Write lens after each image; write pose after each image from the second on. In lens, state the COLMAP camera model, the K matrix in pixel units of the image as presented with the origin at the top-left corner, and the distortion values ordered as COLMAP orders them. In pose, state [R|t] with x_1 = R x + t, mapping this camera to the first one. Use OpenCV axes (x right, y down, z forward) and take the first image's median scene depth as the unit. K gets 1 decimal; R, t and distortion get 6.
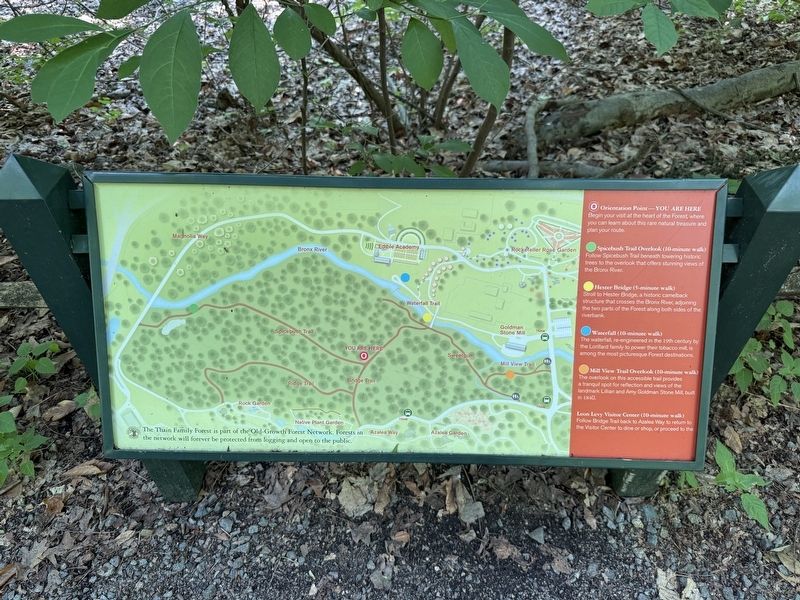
lens RADIAL K [[551.5, 0, 388.7], [0, 551.5, 270.6], [0, 0, 1]] dist [0.002403, -0.020907]
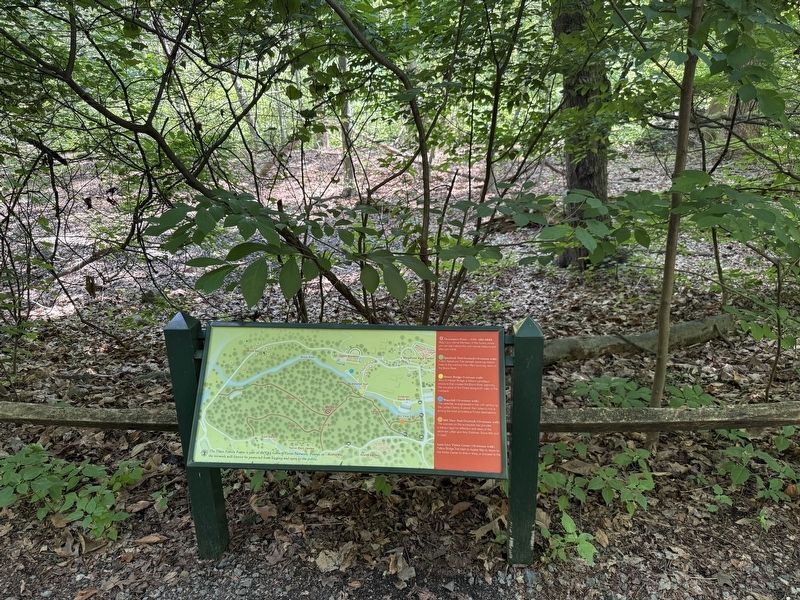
lens RADIAL K [[551.5, 0, 388.7], [0, 551.5, 270.6], [0, 0, 1]] dist [0.002403, -0.020907]
pose [[0.996586, 0.001677, -0.082547, 0.325232], [-0.040410, 0.881769, -0.469947, 0.617572], [0.071999, 0.471678, 0.878826, -0.923027]]
